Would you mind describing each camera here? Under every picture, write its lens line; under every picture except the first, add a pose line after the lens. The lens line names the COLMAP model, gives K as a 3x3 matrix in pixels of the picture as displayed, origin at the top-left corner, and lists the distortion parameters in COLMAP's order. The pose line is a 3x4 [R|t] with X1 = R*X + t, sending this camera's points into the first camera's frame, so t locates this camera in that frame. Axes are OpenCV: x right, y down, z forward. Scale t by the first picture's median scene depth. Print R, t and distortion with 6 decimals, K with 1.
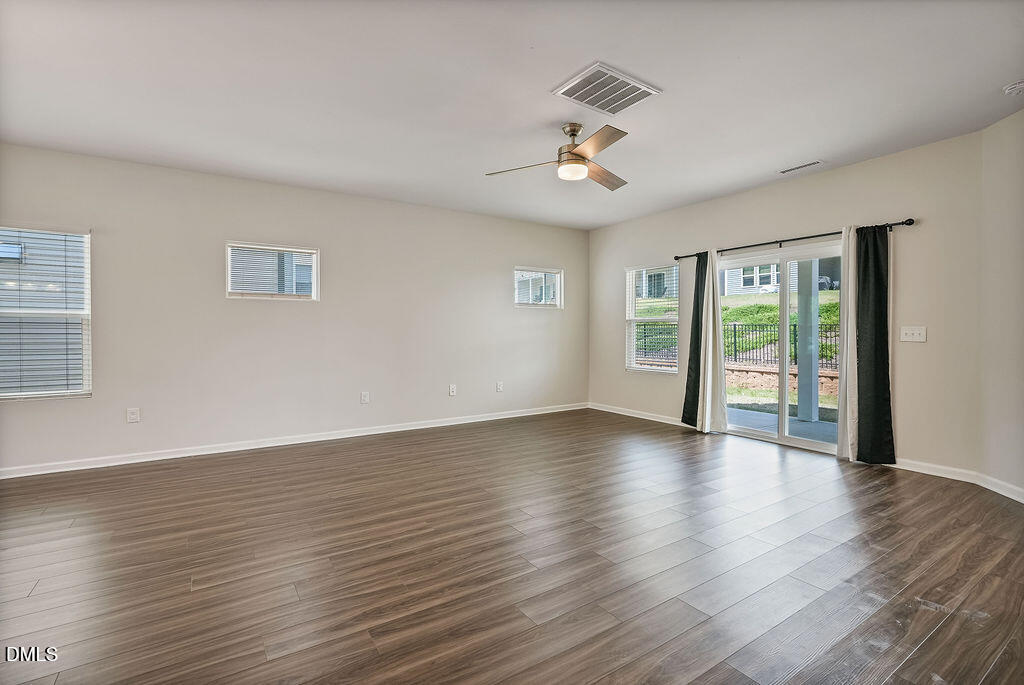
lens RADIAL K [[470.1, 0, 514.7], [0, 470.1, 347.5], [0, 0, 1]] dist [-0.005410, 0.000386]
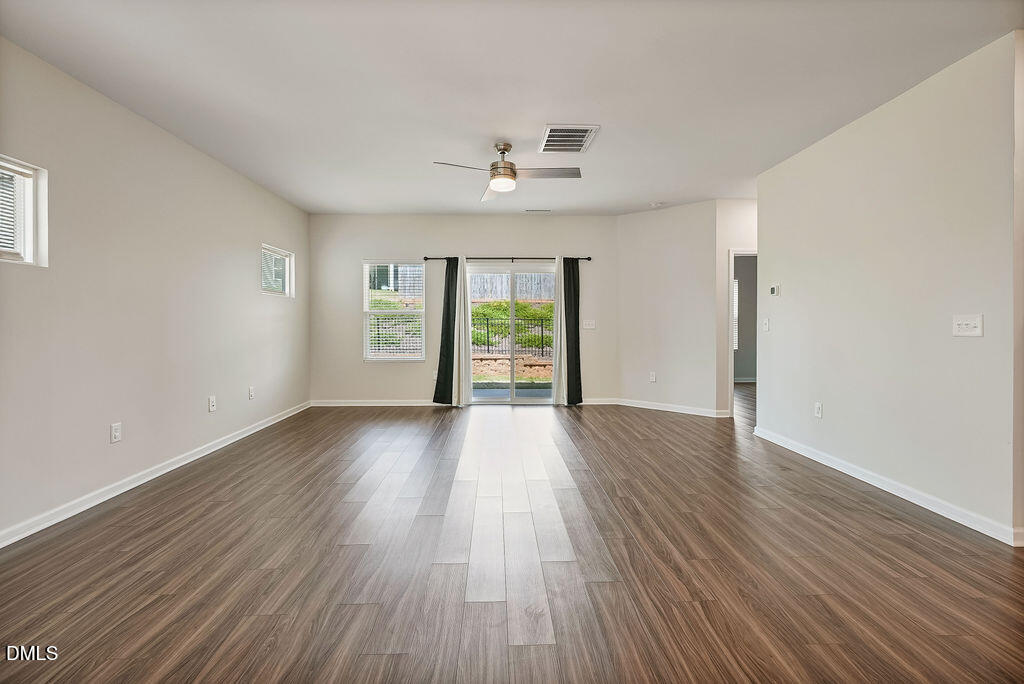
lens RADIAL K [[470.1, 0, 513.2], [0, 470.1, 333.5], [0, 0, 1]] dist [-0.005410, 0.000386]
pose [[0.527501, -0.018888, 0.849345, -0.539393], [0.029838, 0.999548, 0.003697, -0.007559], [-0.849030, 0.023392, 0.527826, 0.237960]]
